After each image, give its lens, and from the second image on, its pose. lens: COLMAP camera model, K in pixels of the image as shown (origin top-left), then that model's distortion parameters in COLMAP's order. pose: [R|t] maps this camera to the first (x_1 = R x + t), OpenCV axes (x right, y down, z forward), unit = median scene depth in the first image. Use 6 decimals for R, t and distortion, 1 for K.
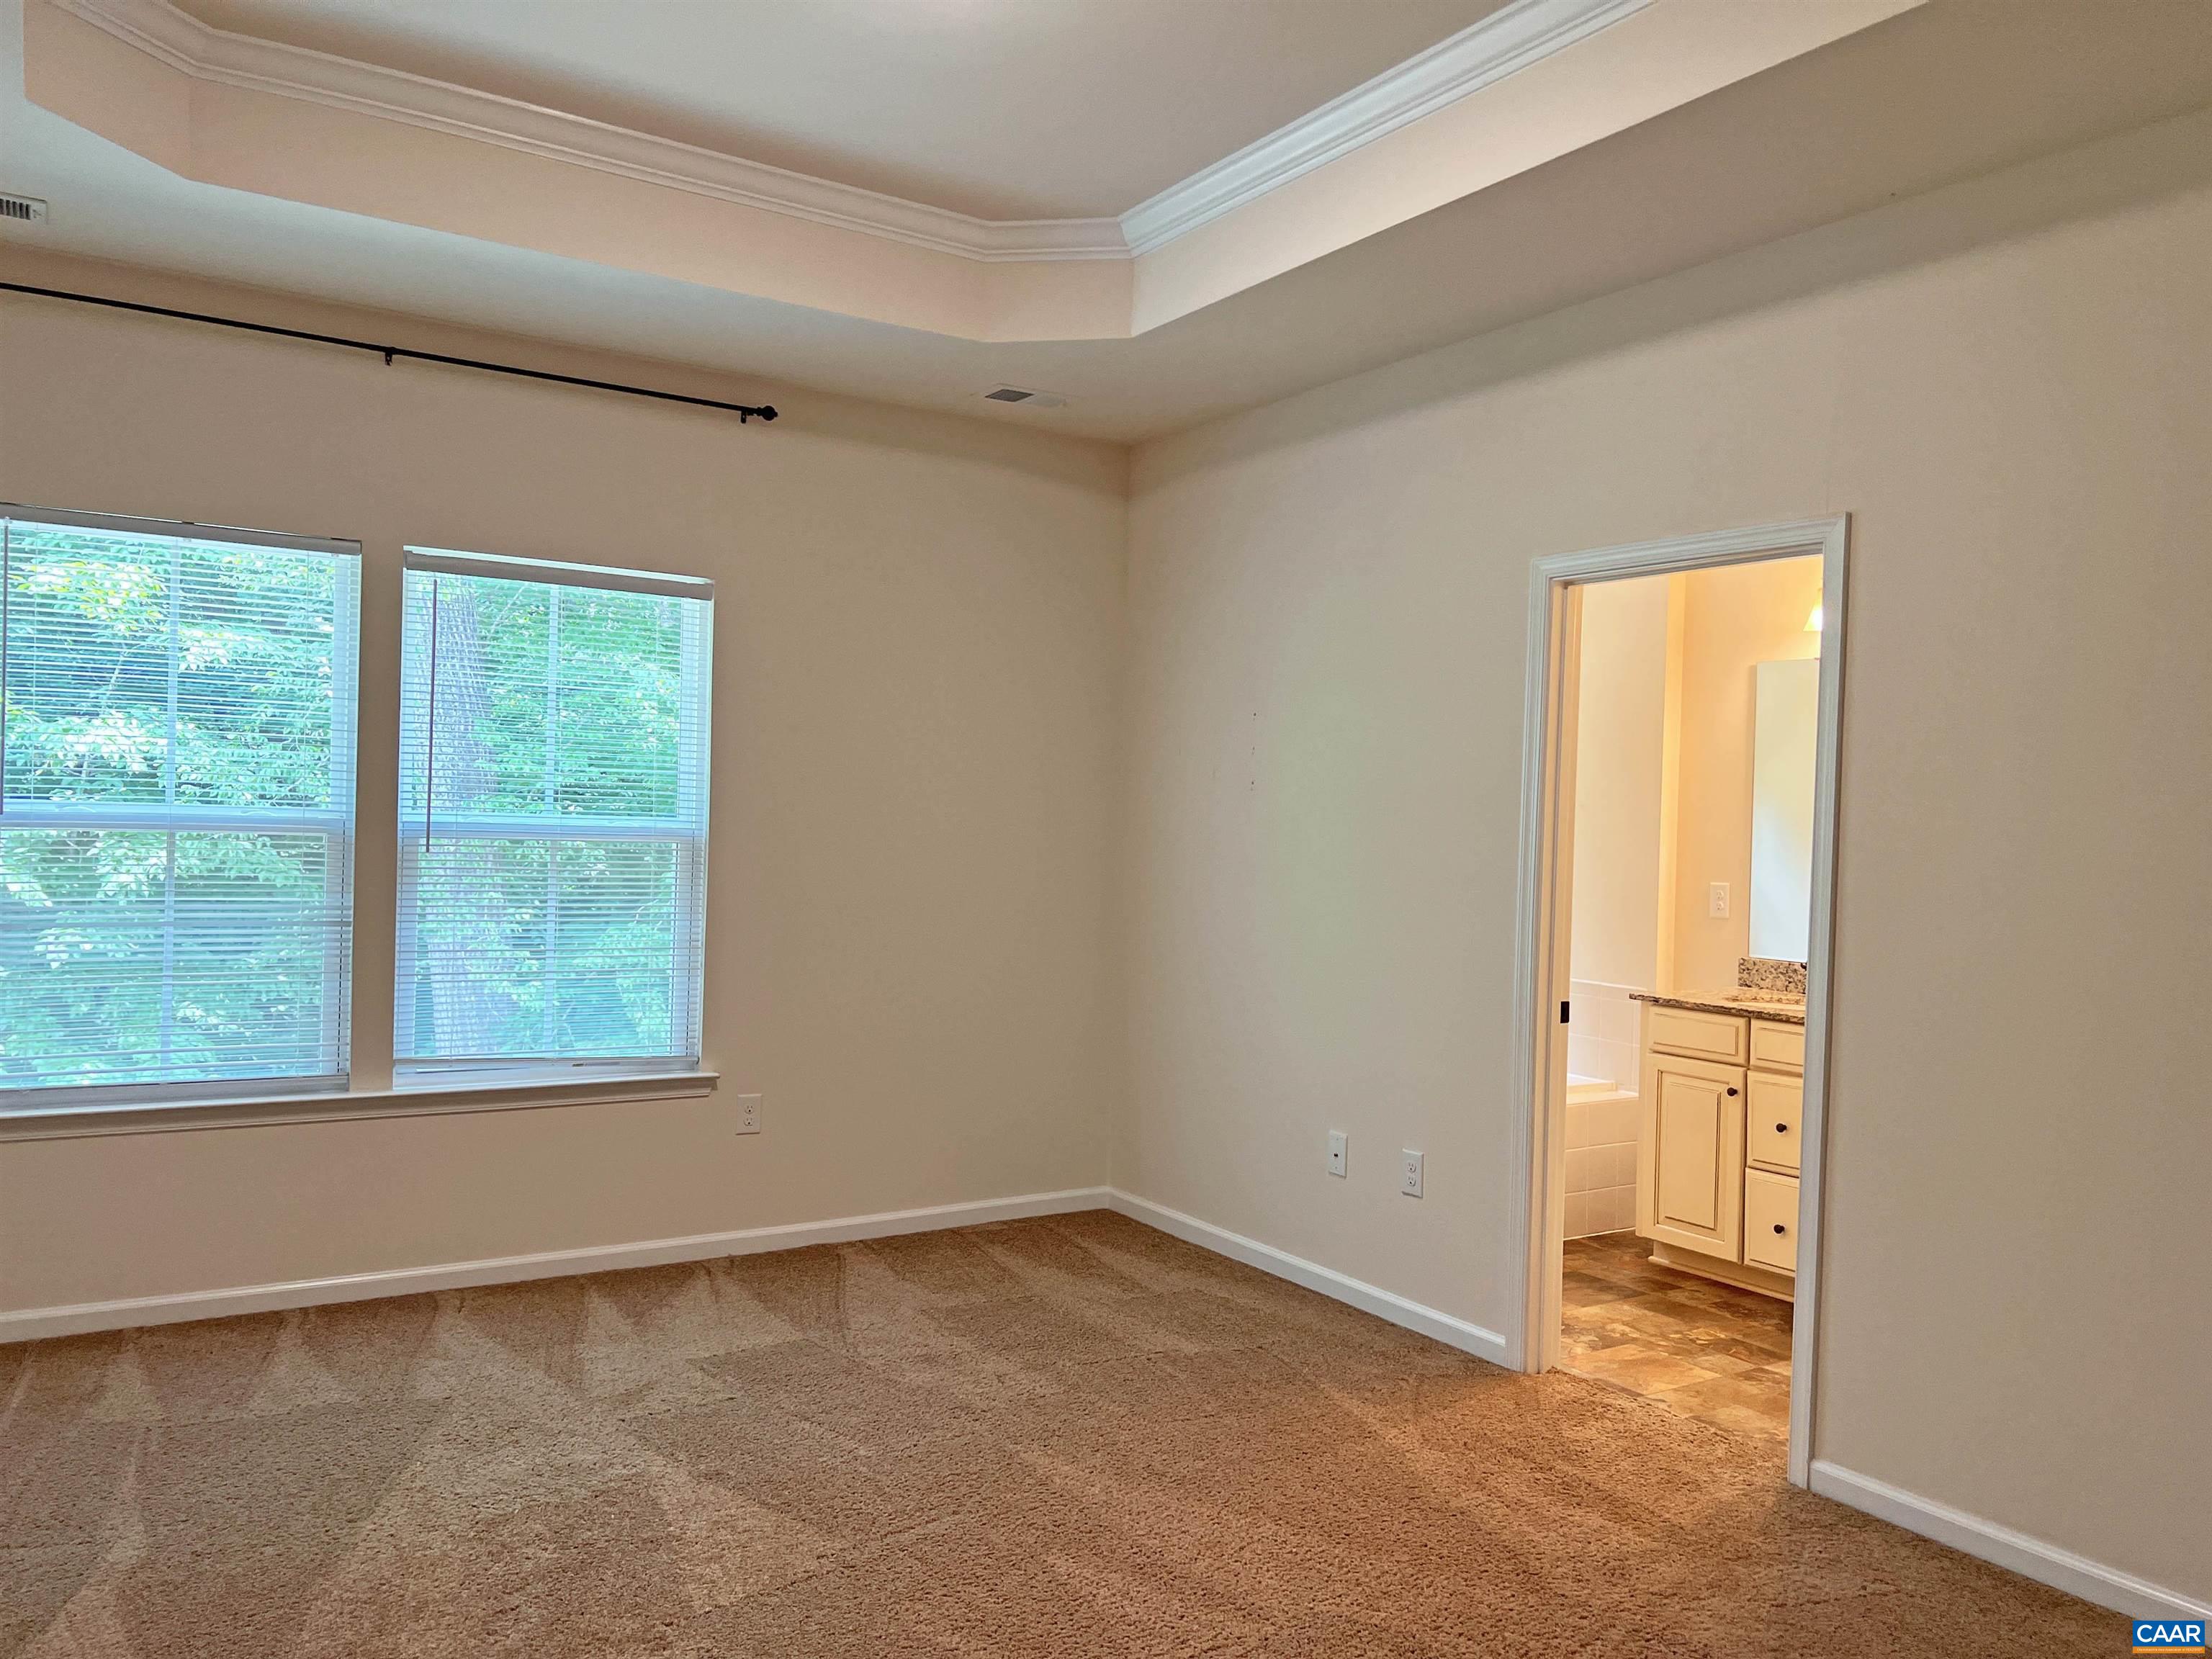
lens RADIAL K [[1665.4, 0, 1110.0], [0, 1665.4, 810.2], [0, 0, 1]] dist [0.054261, -0.066599]
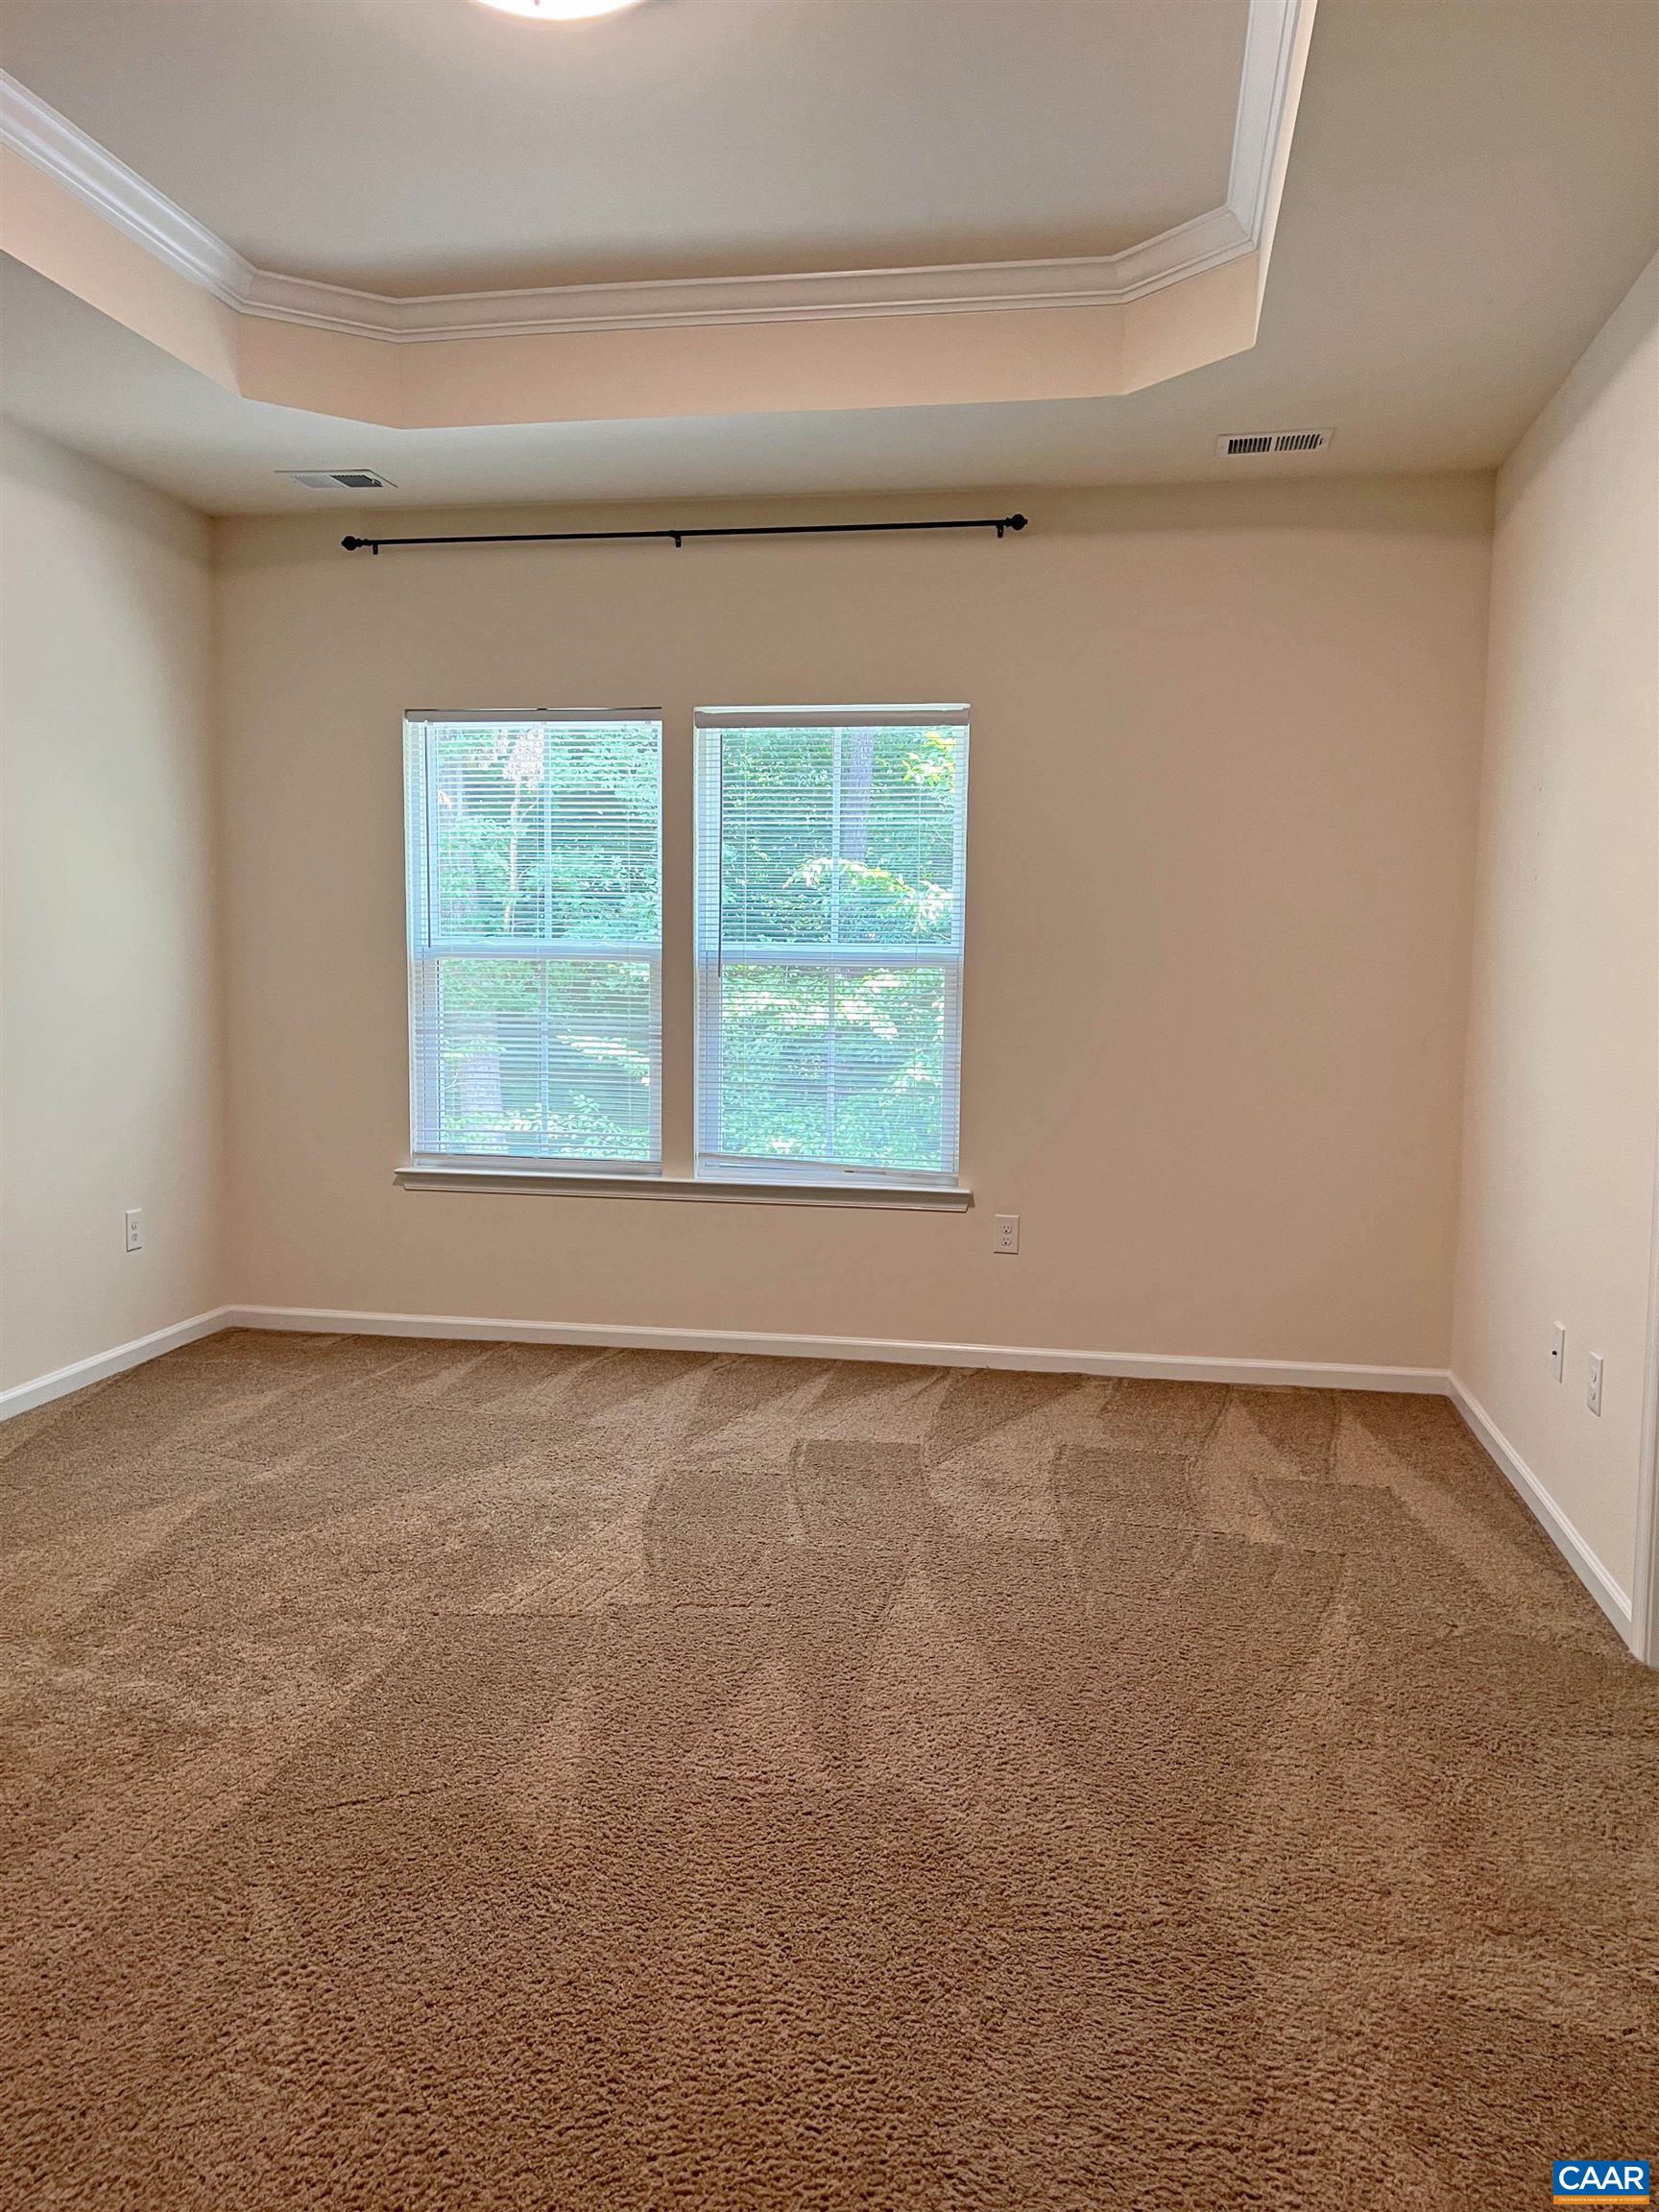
lens RADIAL K [[1665.4, 0, 828.0], [0, 1665.4, 1095.0], [0, 0, 1]] dist [0.054261, -0.066599]
pose [[0.732284, 0.036845, -0.680002, 0.433727], [0.013718, 0.997535, 0.068823, 0.029250], [0.680861, -0.059726, 0.729973, 0.215863]]
